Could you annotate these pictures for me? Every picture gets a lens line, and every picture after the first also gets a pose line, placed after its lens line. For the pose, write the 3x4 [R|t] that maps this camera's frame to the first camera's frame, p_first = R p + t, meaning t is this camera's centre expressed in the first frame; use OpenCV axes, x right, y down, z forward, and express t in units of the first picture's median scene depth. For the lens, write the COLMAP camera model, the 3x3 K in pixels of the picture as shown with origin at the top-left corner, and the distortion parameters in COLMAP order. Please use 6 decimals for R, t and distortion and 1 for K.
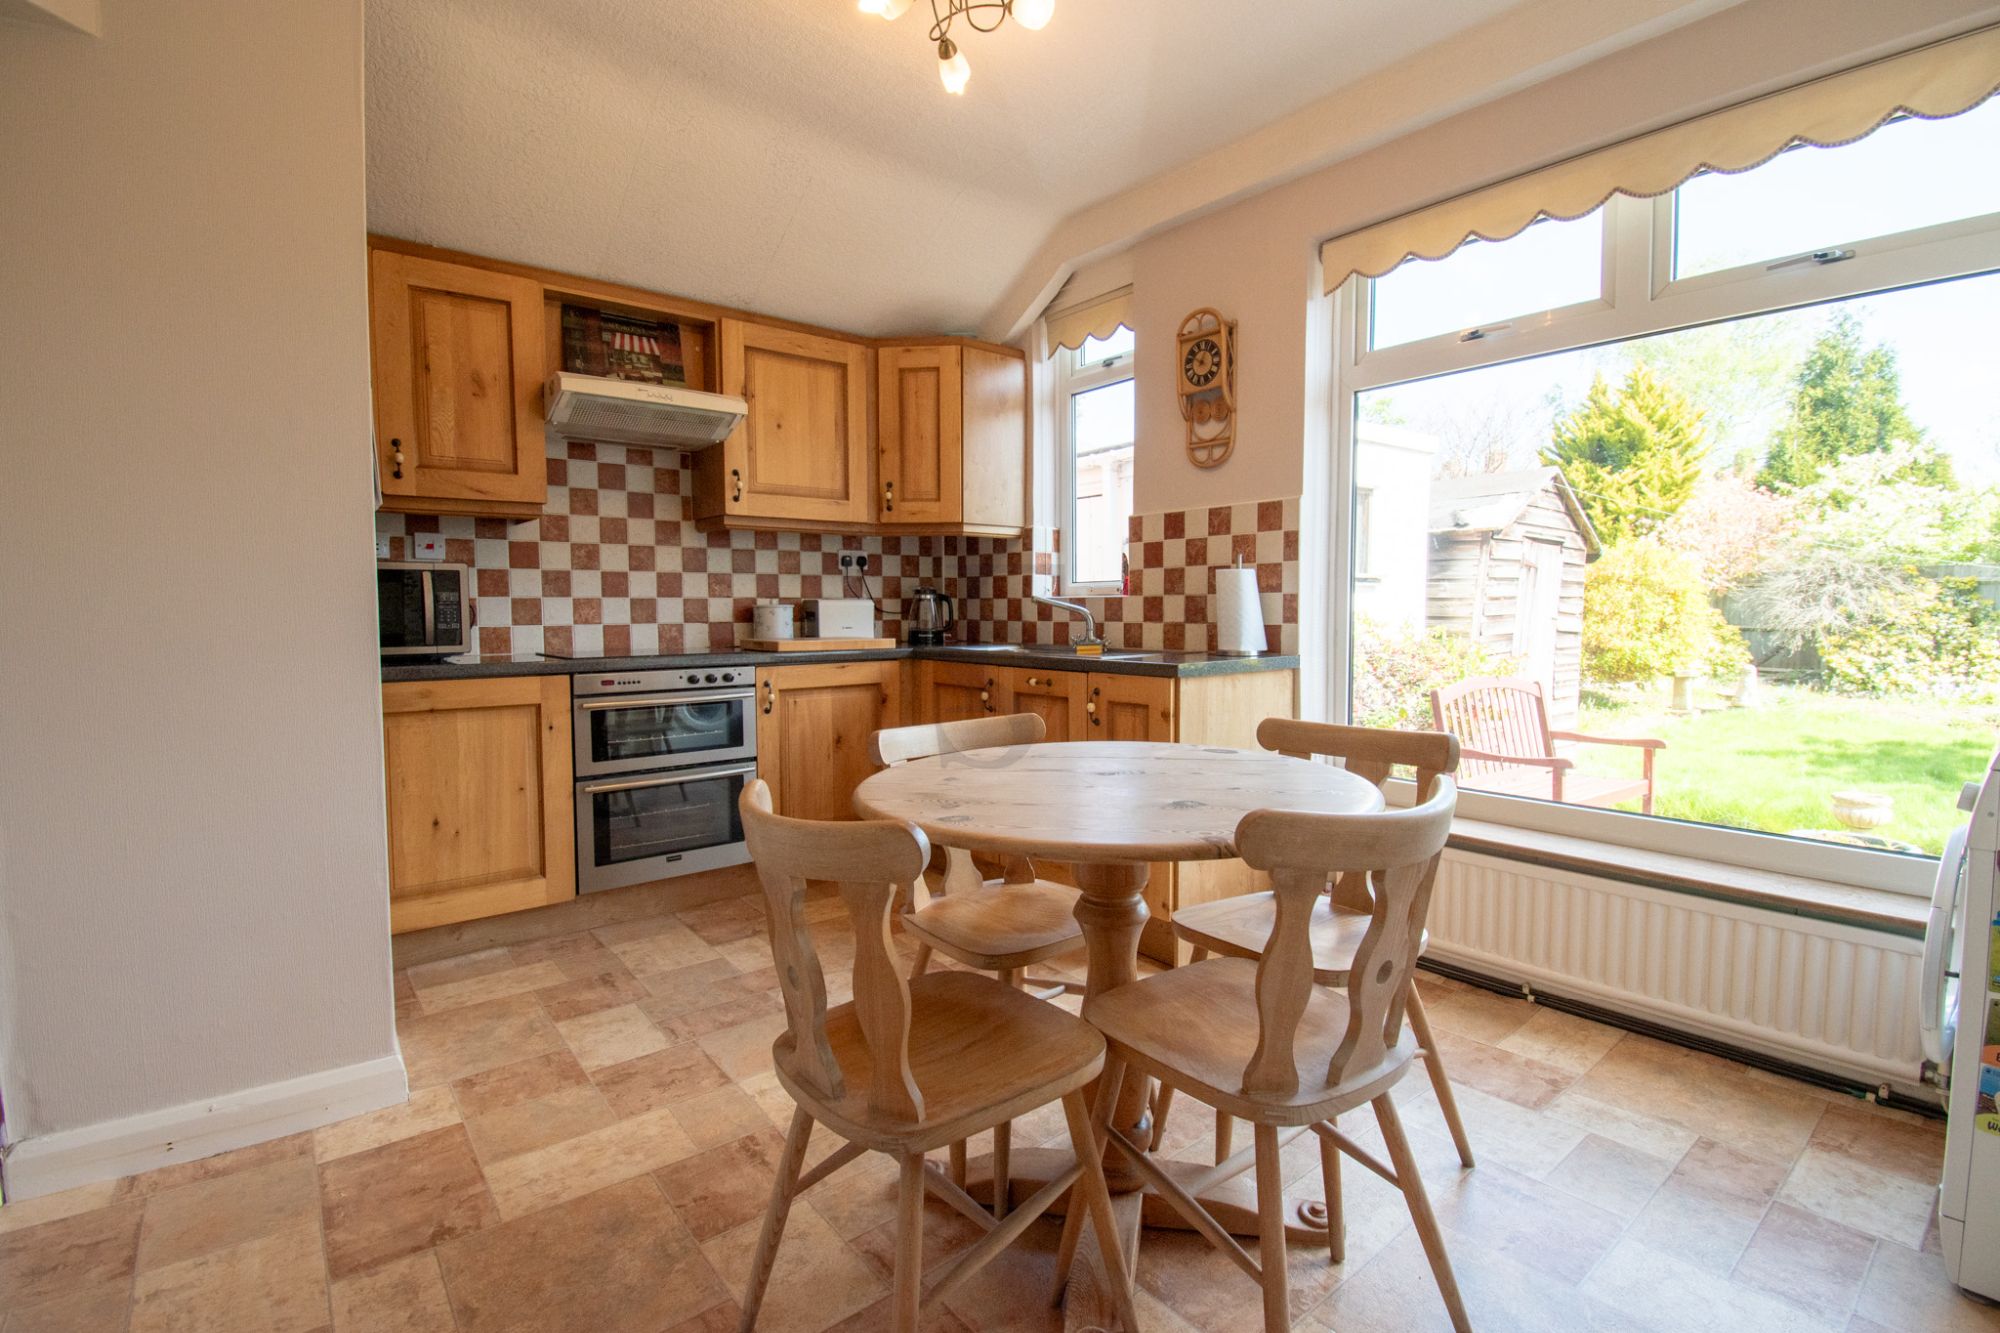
lens RADIAL K [[928.8, 0, 1014.5], [0, 928.8, 661.8], [0, 0, 1]] dist [0.031600, -0.033106]
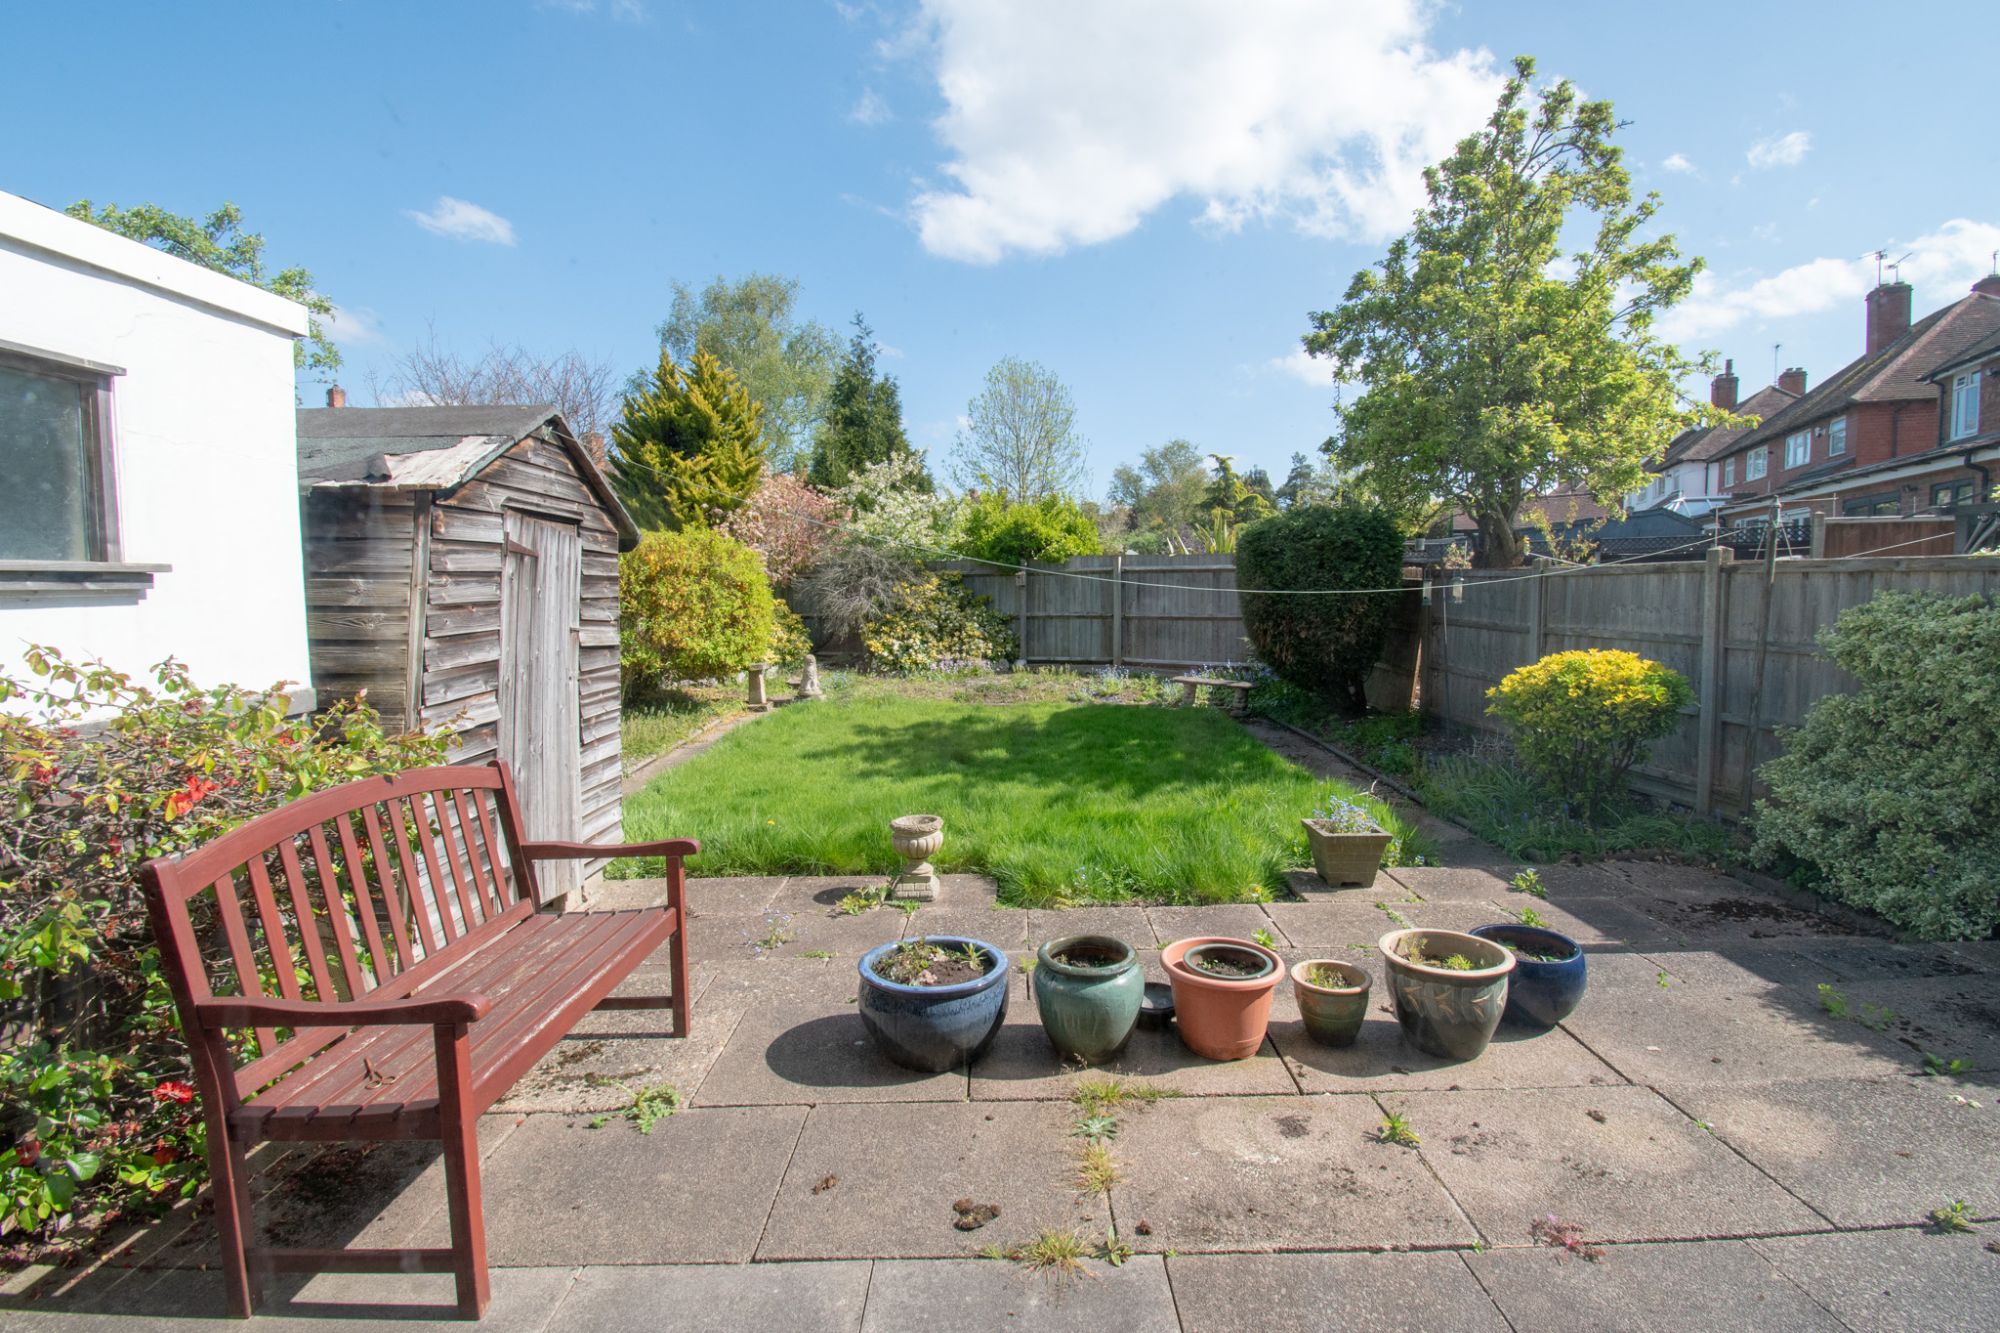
lens RADIAL K [[928.8, 0, 1014.5], [0, 928.8, 661.8], [0, 0, 1]] dist [0.031600, -0.033106]
pose [[0.636954, -0.063348, 0.768294, 0.128004], [0.050201, 0.997911, 0.040662, -0.017618], [-0.769265, 0.012669, 0.638804, 0.155681]]
